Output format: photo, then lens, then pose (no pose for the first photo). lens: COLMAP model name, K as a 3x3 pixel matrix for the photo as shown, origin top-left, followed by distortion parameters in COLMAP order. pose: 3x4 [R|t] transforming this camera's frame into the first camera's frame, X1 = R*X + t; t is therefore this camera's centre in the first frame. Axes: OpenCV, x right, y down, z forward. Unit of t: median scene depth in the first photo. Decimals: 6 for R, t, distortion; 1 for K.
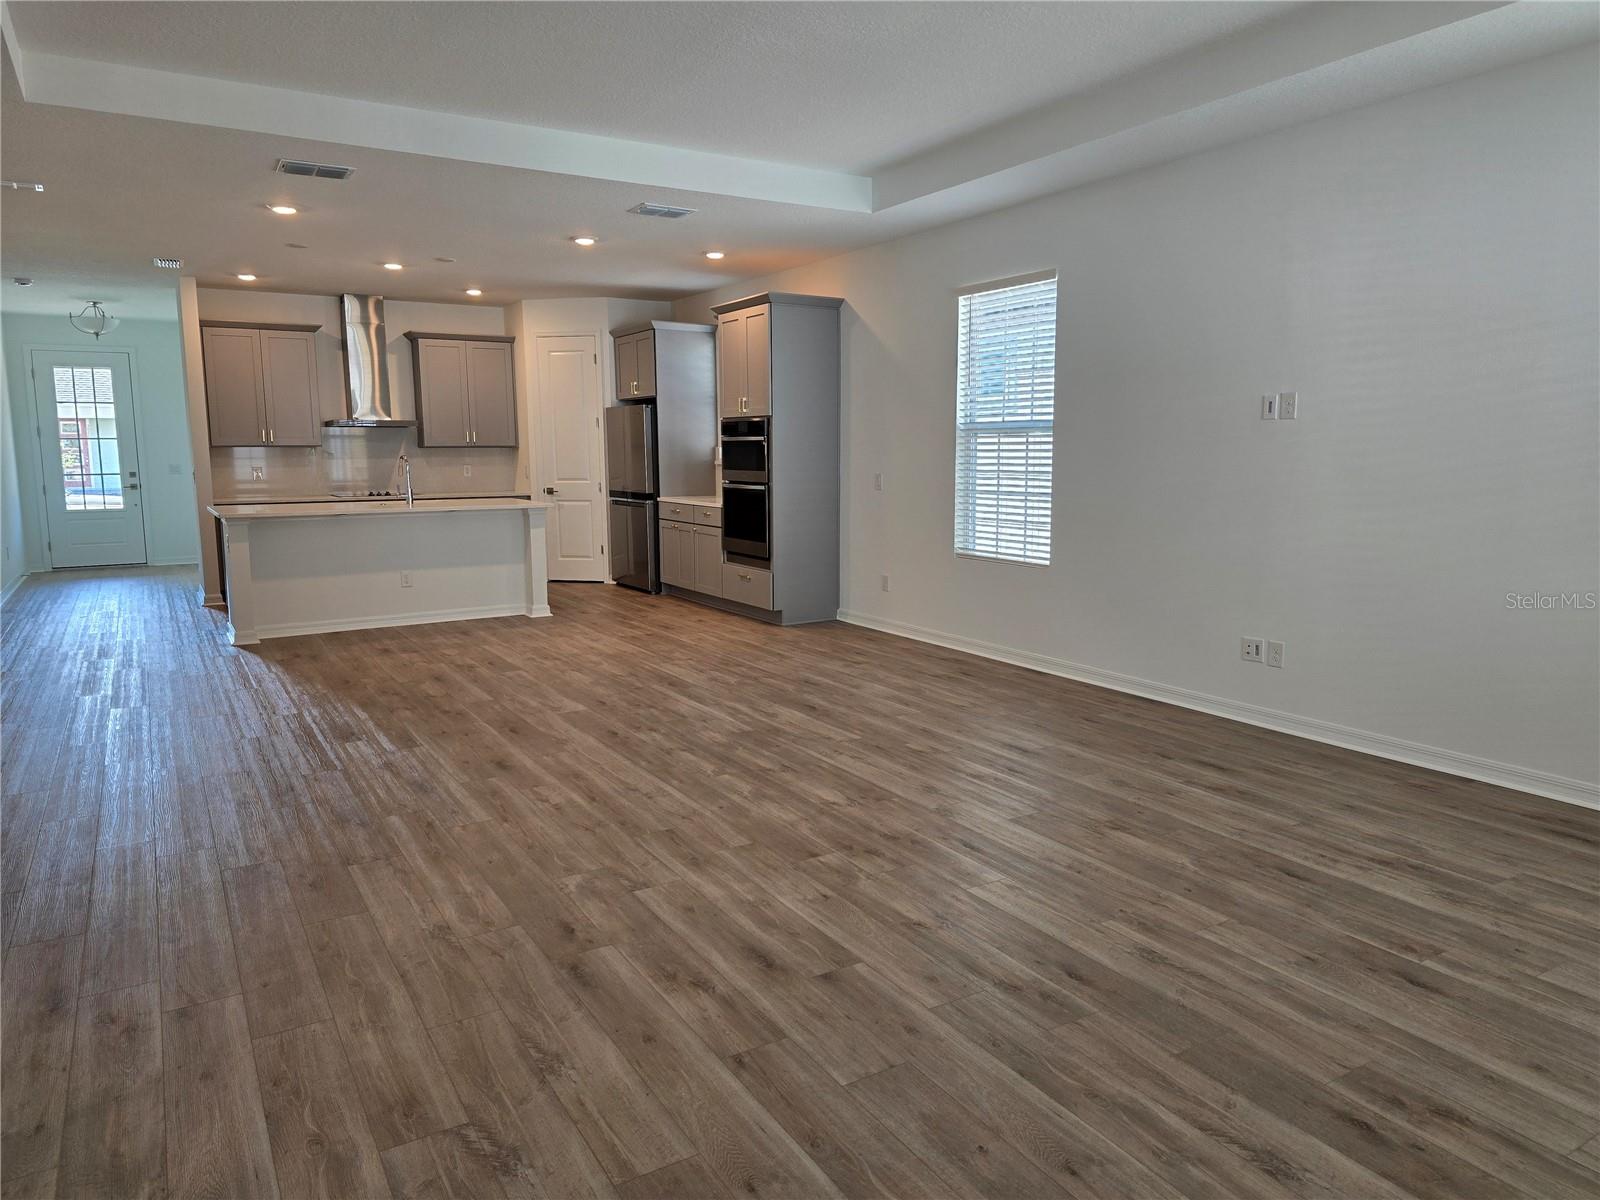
lens RADIAL K [[1075.8, 0, 812.0], [0, 1075.8, 599.3], [0, 0, 1]] dist [0.037280, -0.000712]
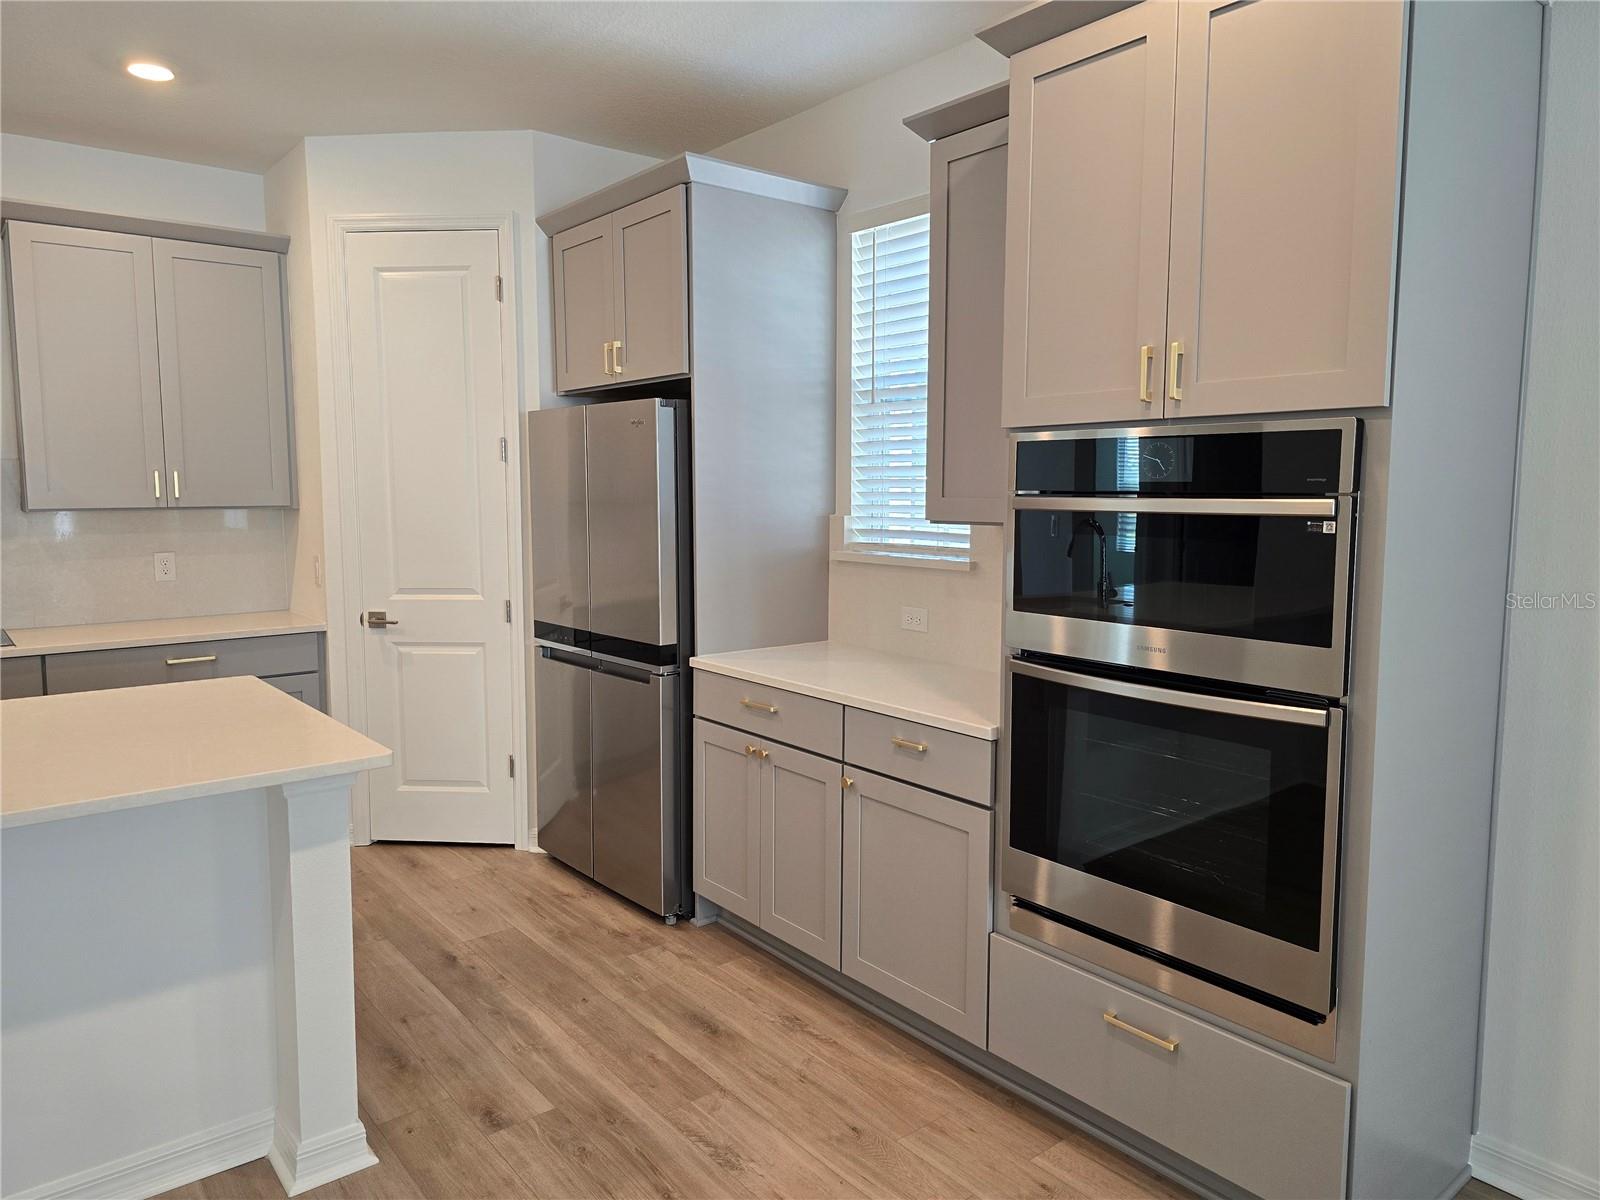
lens RADIAL K [[1075.8, 0, 786.6], [0, 1075.8, 593.8], [0, 0, 1]] dist [0.037280, -0.000712]
pose [[0.992786, -0.003516, 0.119846, -0.150319], [0.008895, 0.998975, -0.044378, -0.097058], [-0.119567, 0.045123, 0.991800, 0.626067]]
